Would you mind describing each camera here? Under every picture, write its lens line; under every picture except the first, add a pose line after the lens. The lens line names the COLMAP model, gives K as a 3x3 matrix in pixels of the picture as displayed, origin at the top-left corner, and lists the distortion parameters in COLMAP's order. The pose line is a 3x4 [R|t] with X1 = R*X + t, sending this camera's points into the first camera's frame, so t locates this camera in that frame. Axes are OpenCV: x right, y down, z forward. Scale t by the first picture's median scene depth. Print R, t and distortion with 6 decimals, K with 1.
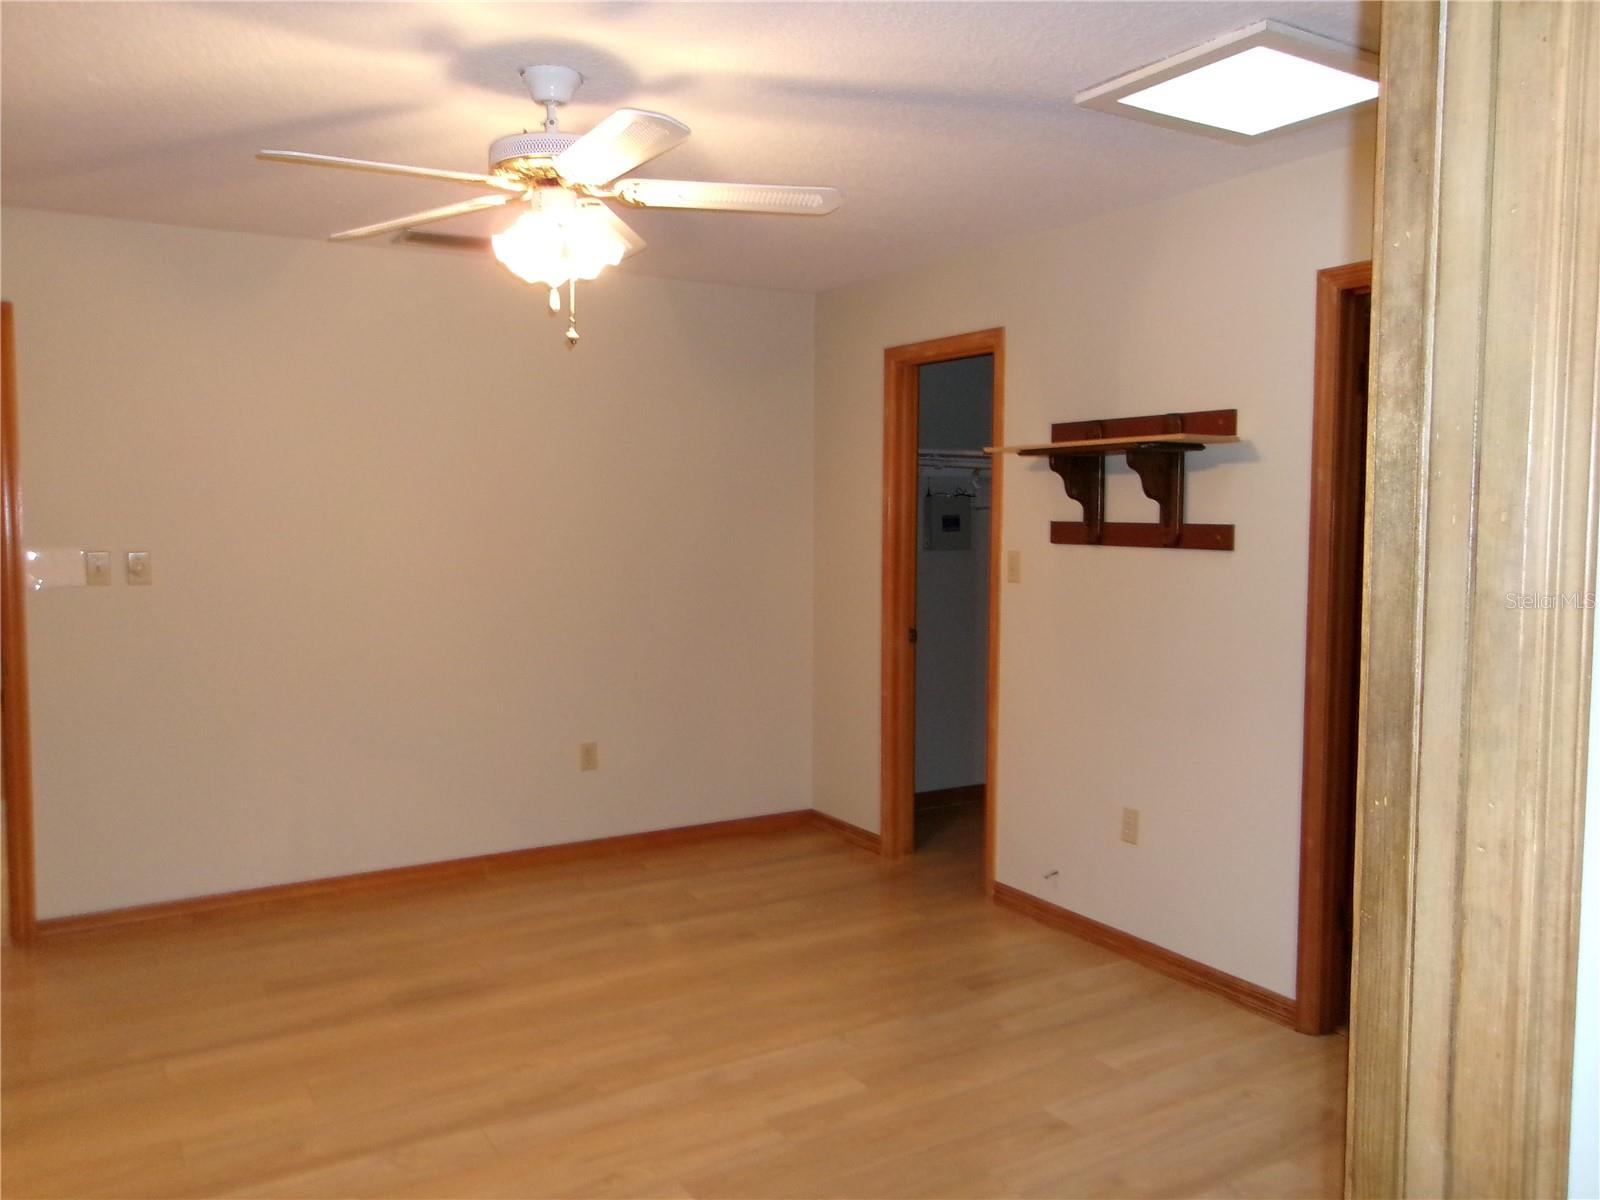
lens RADIAL K [[1233.8, 0, 807.2], [0, 1233.8, 599.4], [0, 0, 1]] dist [-0.034205, 0.053255]
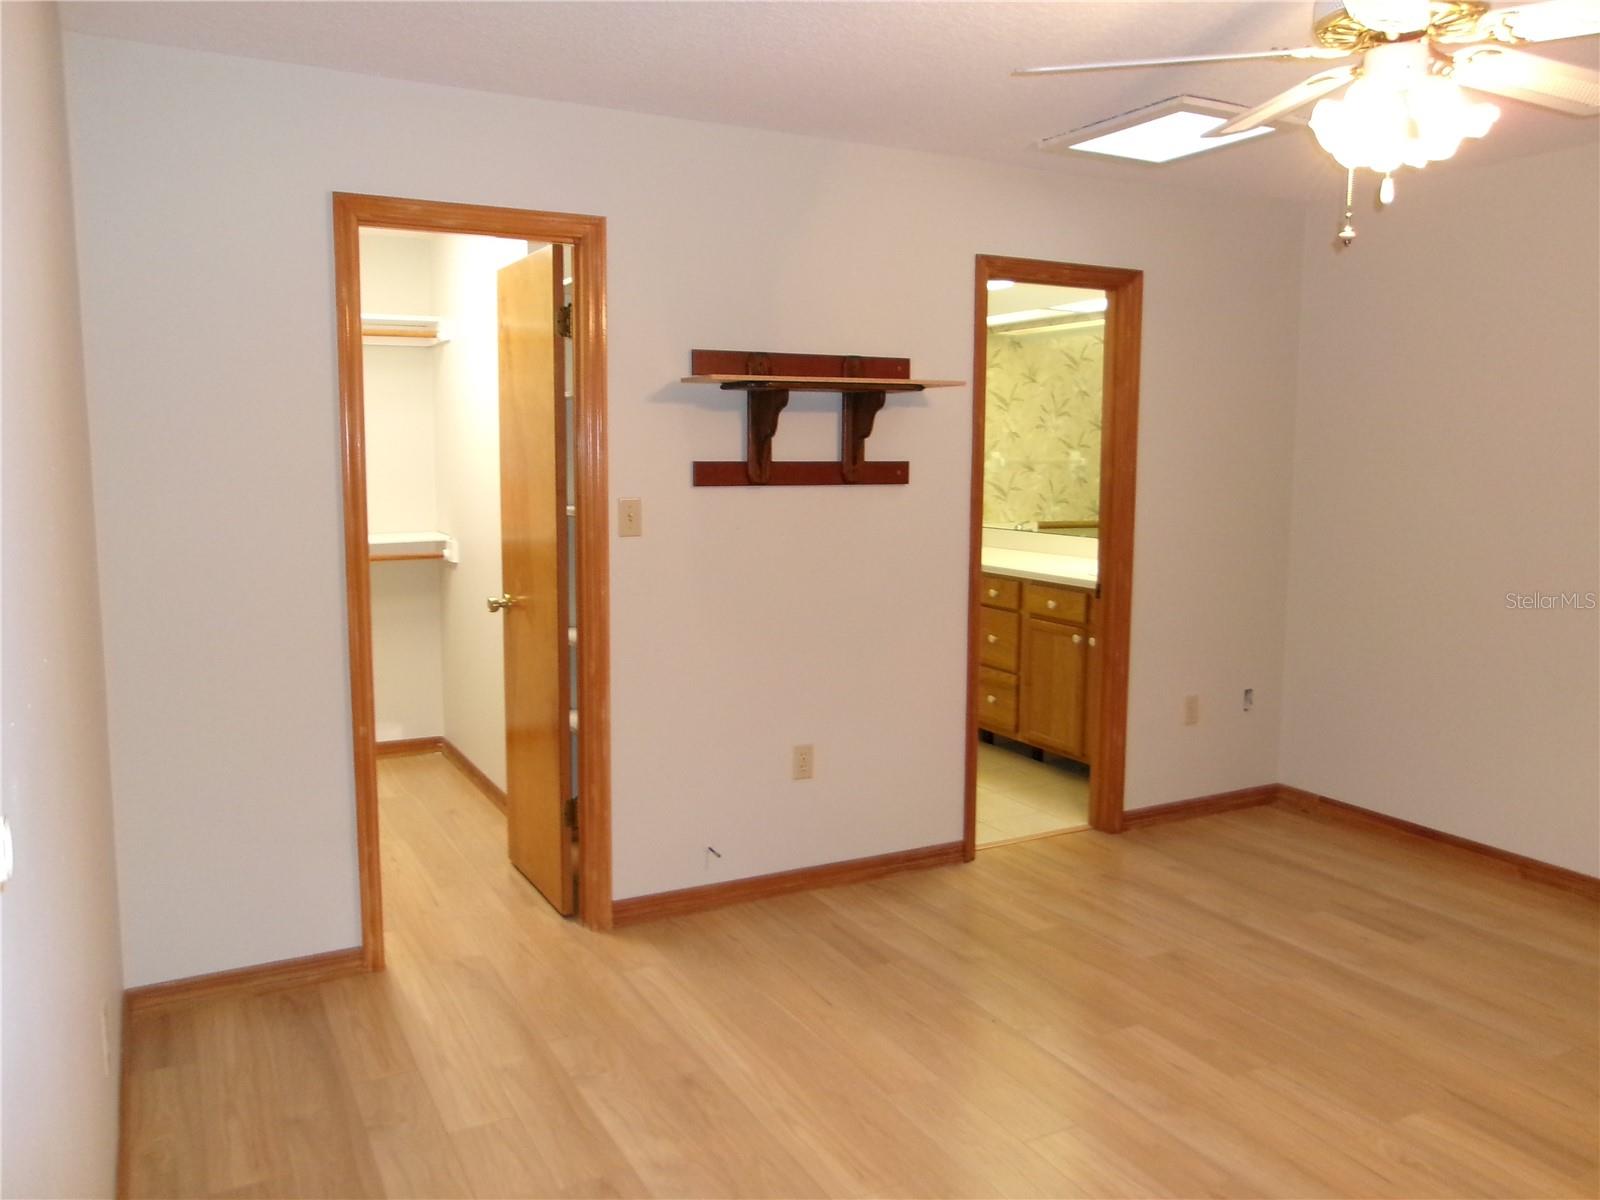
lens RADIAL K [[1233.8, 0, 807.2], [0, 1233.8, 598.0], [0, 0, 1]] dist [-0.034205, 0.053255]
pose [[0.059111, -0.129557, 0.989809, -0.754688], [0.067117, 0.989814, 0.125549, -0.079799], [-0.995993, 0.059012, 0.067204, 0.966179]]
